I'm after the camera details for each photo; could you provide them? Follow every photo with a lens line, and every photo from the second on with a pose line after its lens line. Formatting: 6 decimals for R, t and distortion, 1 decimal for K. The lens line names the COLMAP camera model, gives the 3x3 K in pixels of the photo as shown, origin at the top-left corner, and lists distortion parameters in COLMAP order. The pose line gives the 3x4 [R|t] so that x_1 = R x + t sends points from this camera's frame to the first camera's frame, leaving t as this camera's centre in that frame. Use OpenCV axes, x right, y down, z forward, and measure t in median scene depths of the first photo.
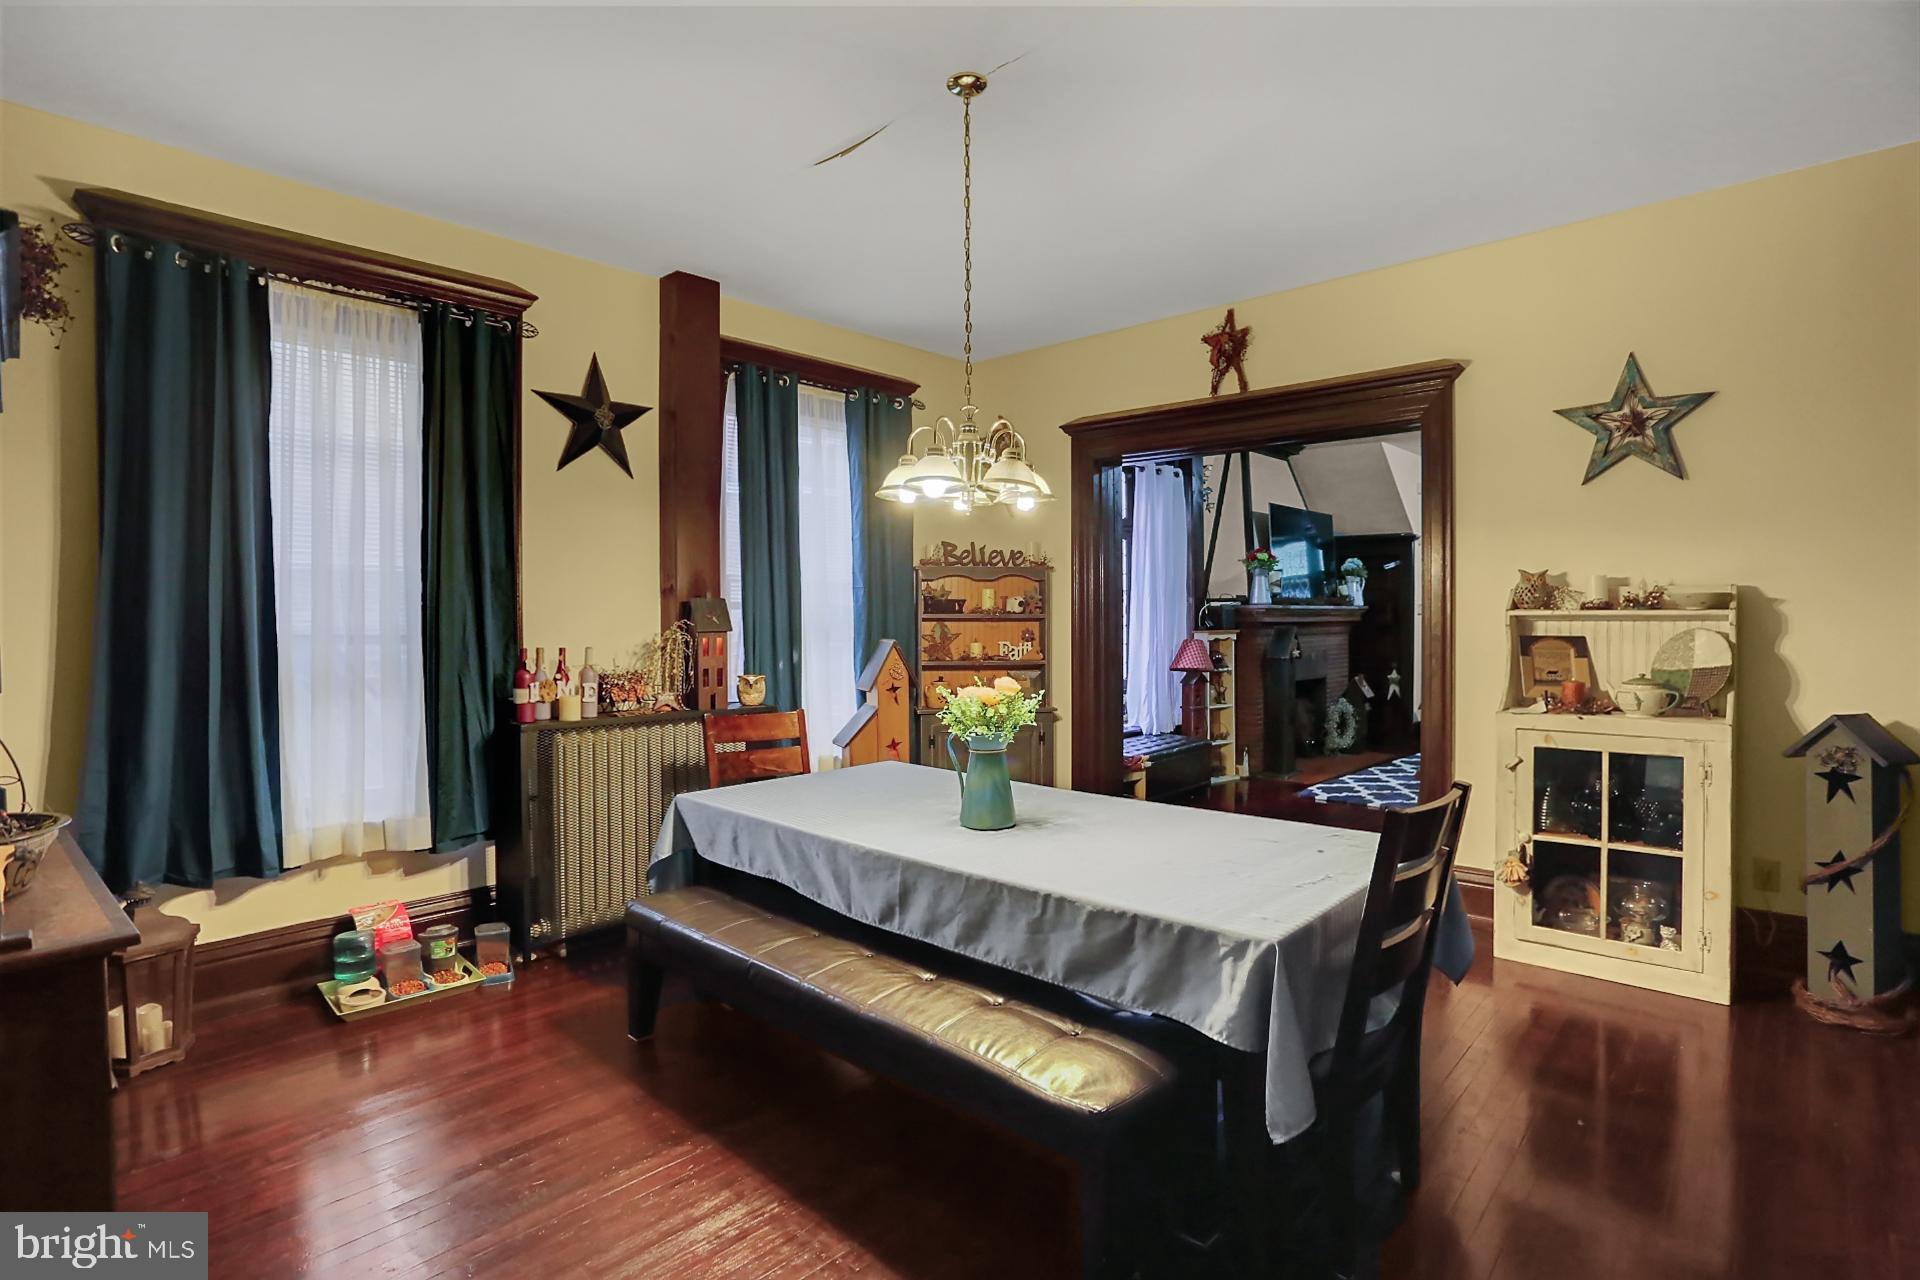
lens RADIAL K [[953.4, 0, 966.5], [0, 953.4, 630.7], [0, 0, 1]] dist [-0.060828, 0.027048]
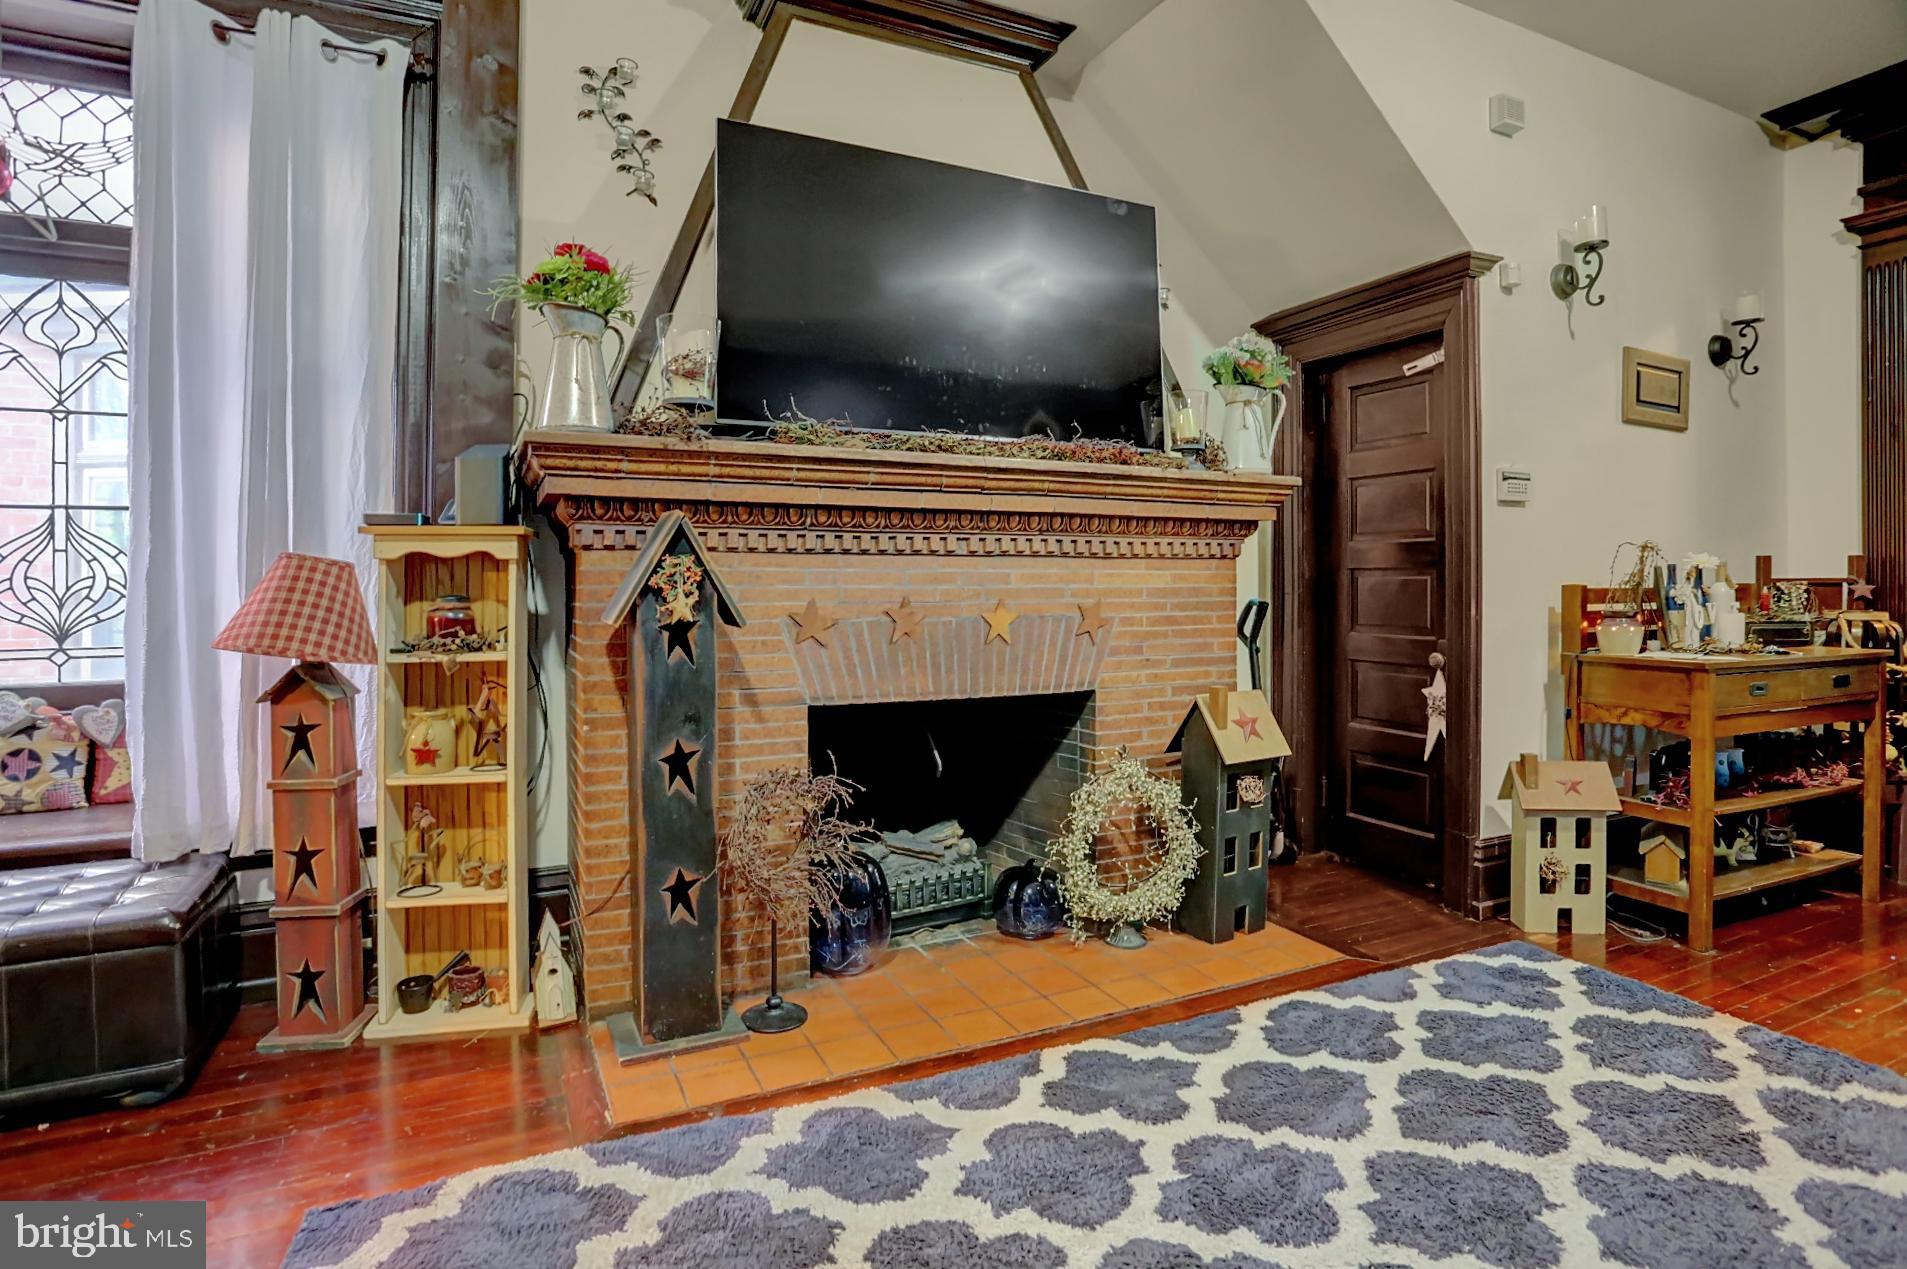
lens RADIAL K [[975.1, 0, 941.8], [0, 975.1, 577.4], [0, 0, 1]] dist [-0.032925, 0.006763]
pose [[0.928843, -0.002992, -0.370462, 0.516066], [-0.006583, 0.999676, -0.024579, 0.021534], [0.370416, 0.025269, 0.928522, 0.757040]]
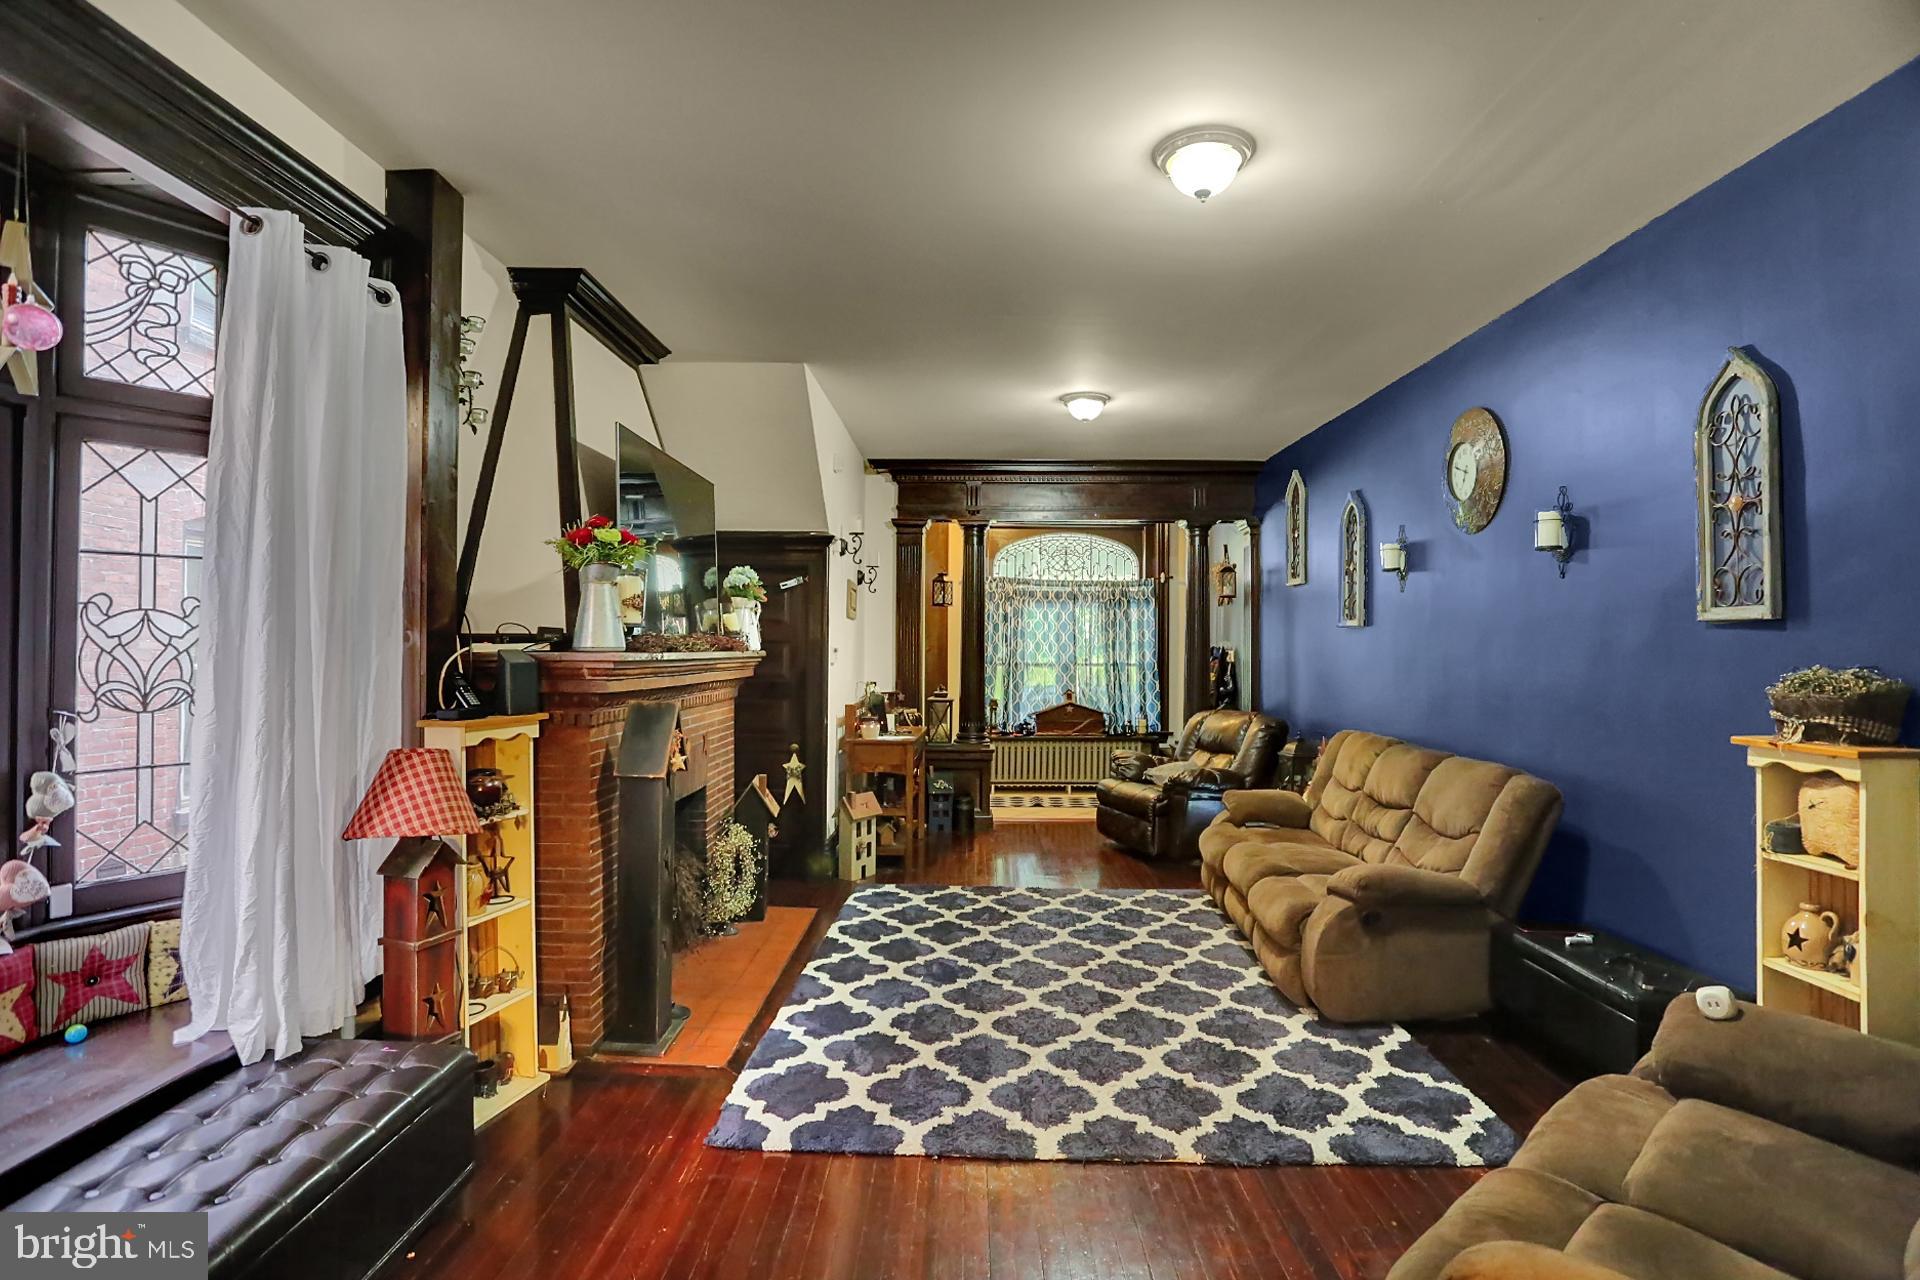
lens RADIAL K [[953.4, 0, 960.4], [0, 953.4, 630.8], [0, 0, 1]] dist [-0.060828, 0.027048]
pose [[0.744559, 0.020827, 0.667232, 0.148189], [0.002713, 0.999411, -0.034223, -0.021451], [-0.667551, 0.027291, 0.744064, 0.575464]]
